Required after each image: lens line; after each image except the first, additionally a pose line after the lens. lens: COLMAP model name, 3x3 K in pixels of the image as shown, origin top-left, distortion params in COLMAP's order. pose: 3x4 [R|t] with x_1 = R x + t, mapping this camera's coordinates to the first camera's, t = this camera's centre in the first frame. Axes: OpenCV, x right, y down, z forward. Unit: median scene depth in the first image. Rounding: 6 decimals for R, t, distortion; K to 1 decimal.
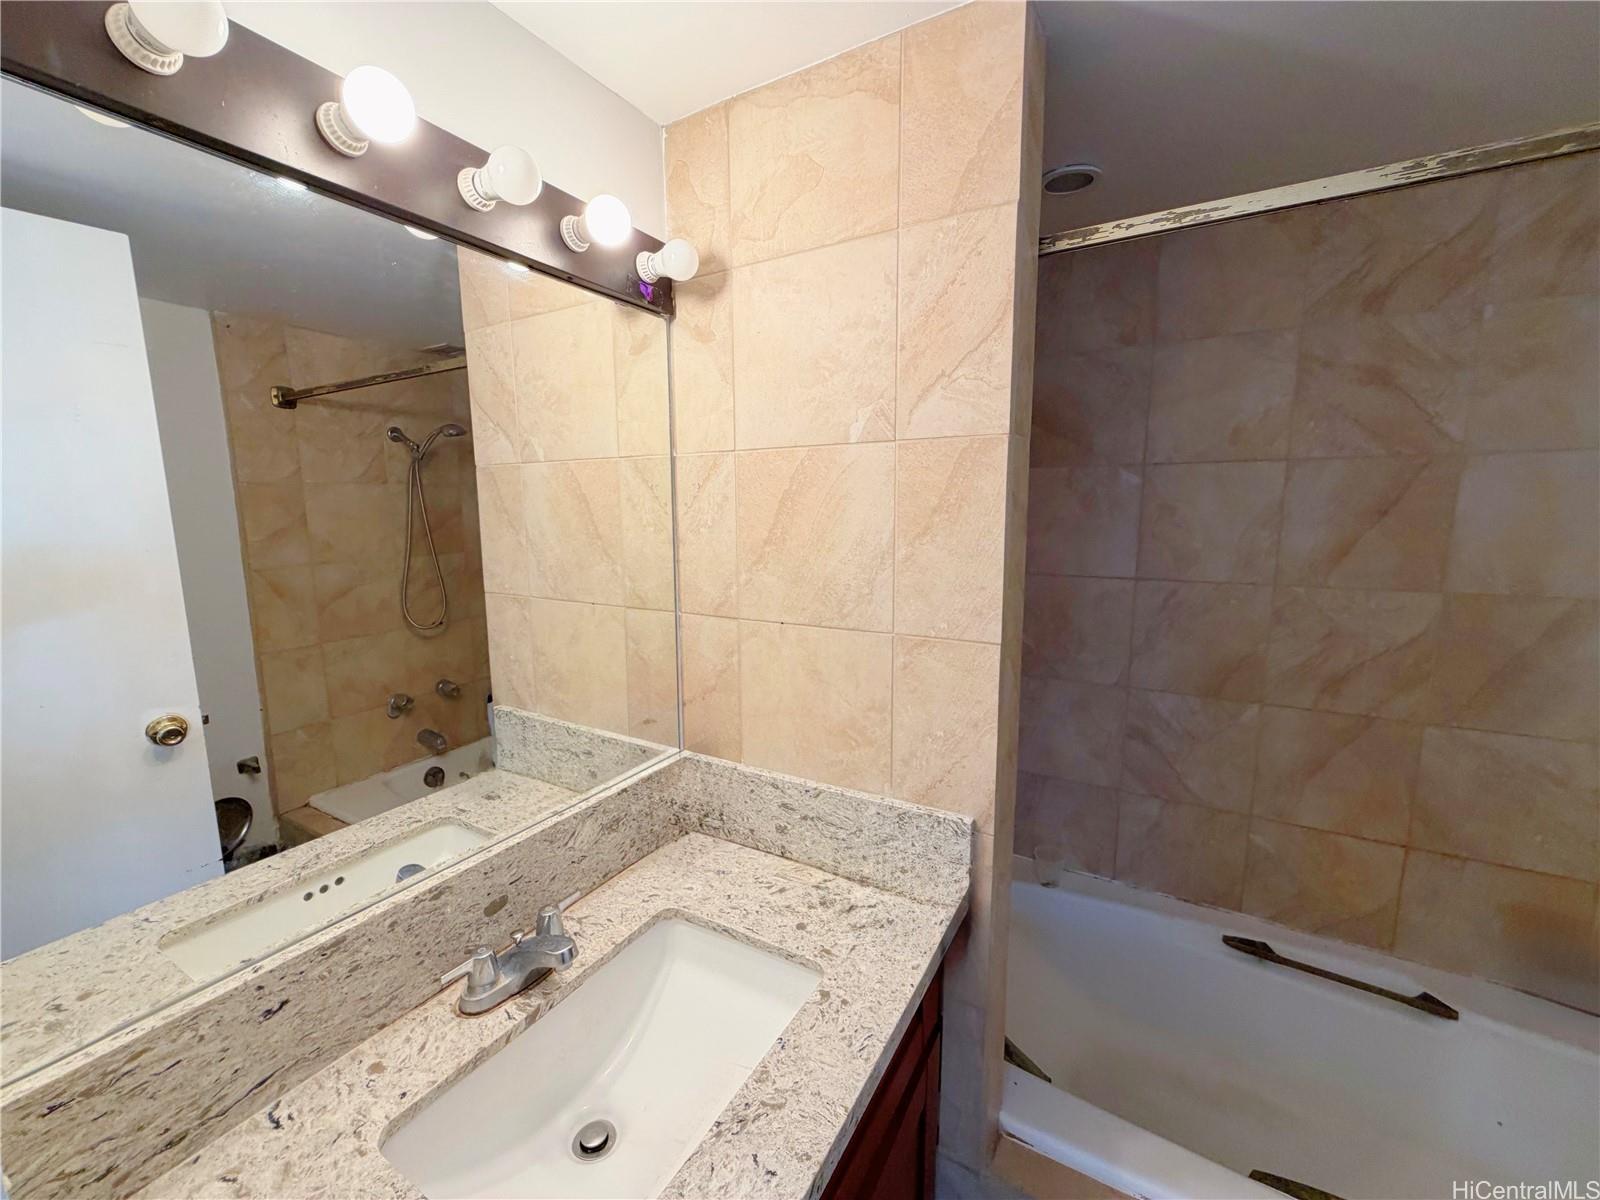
lens RADIAL K [[639.2, 0, 803.8], [0, 639.2, 595.8], [0, 0, 1]] dist [-0.000512, -0.000437]
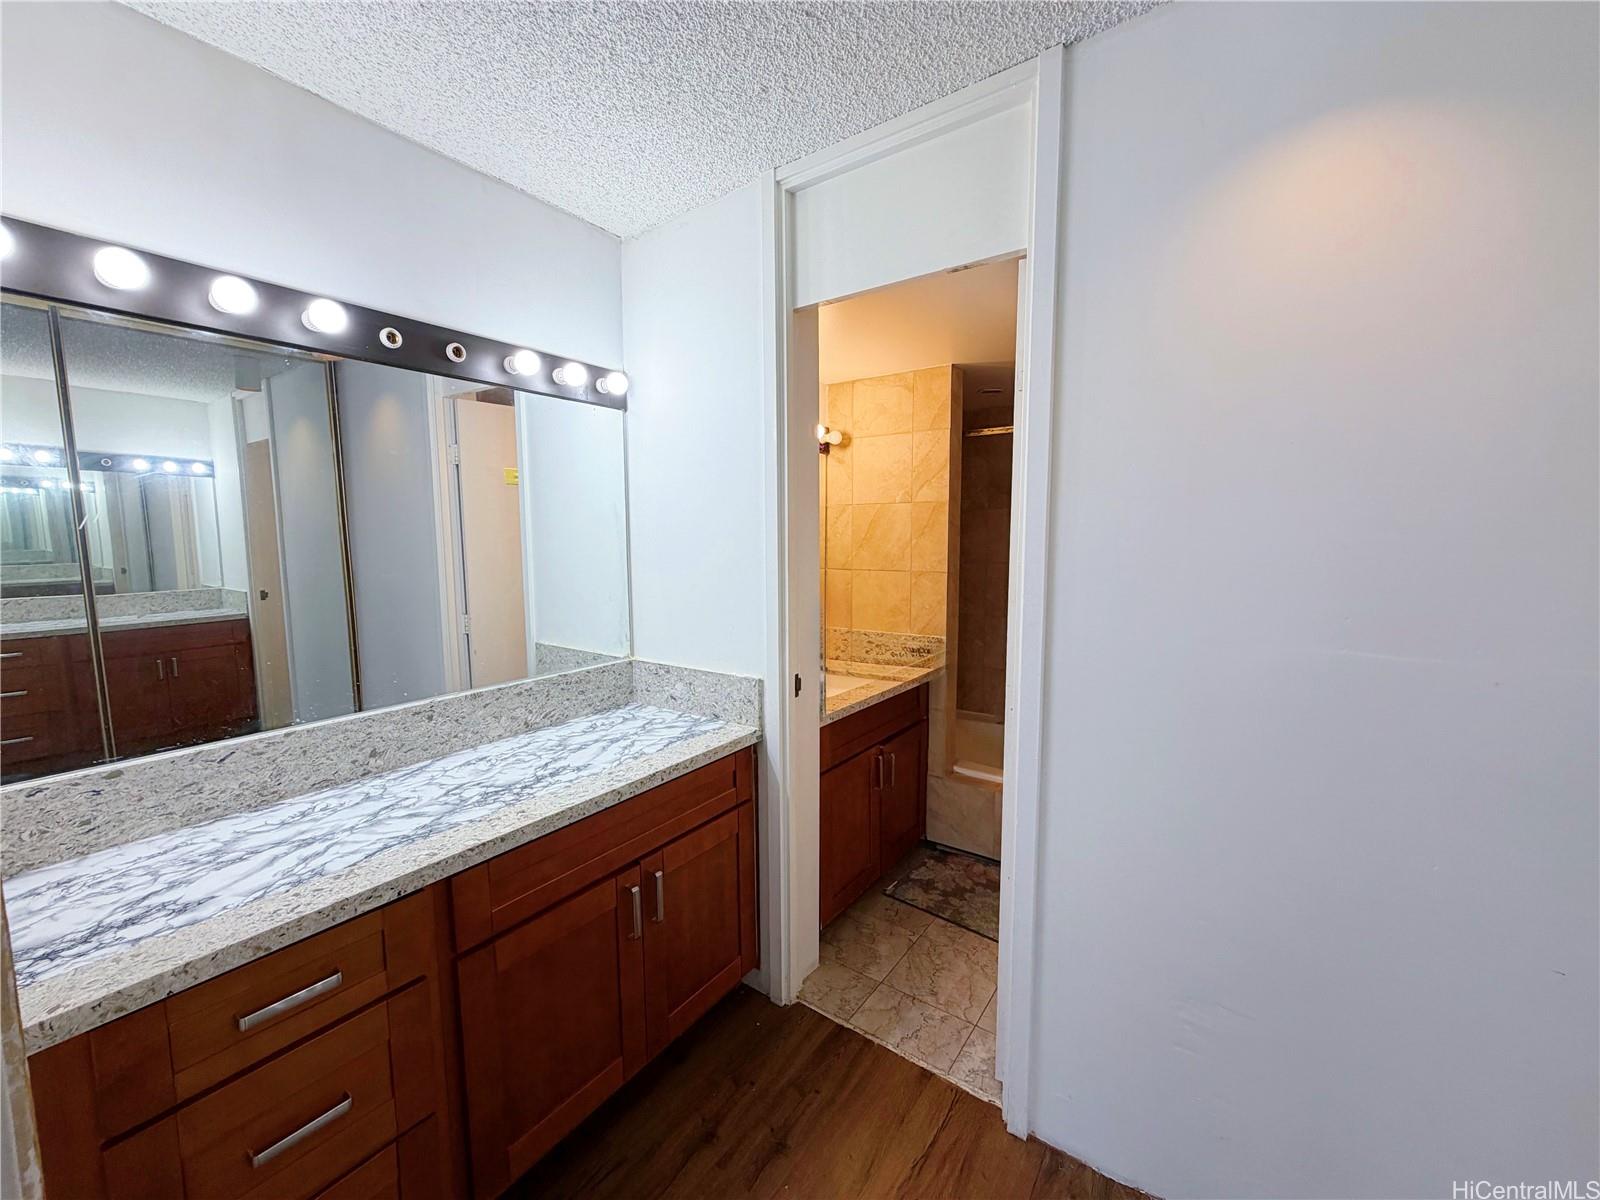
lens RADIAL K [[639.2, 0, 797.6], [0, 639.2, 602.5], [0, 0, 1]] dist [-0.000512, -0.000437]
pose [[0.994792, 0.015329, -0.100766, -0.062982], [-0.019062, 0.999163, -0.036190, 0.286312], [0.100127, 0.037922, 0.994252, -1.692131]]
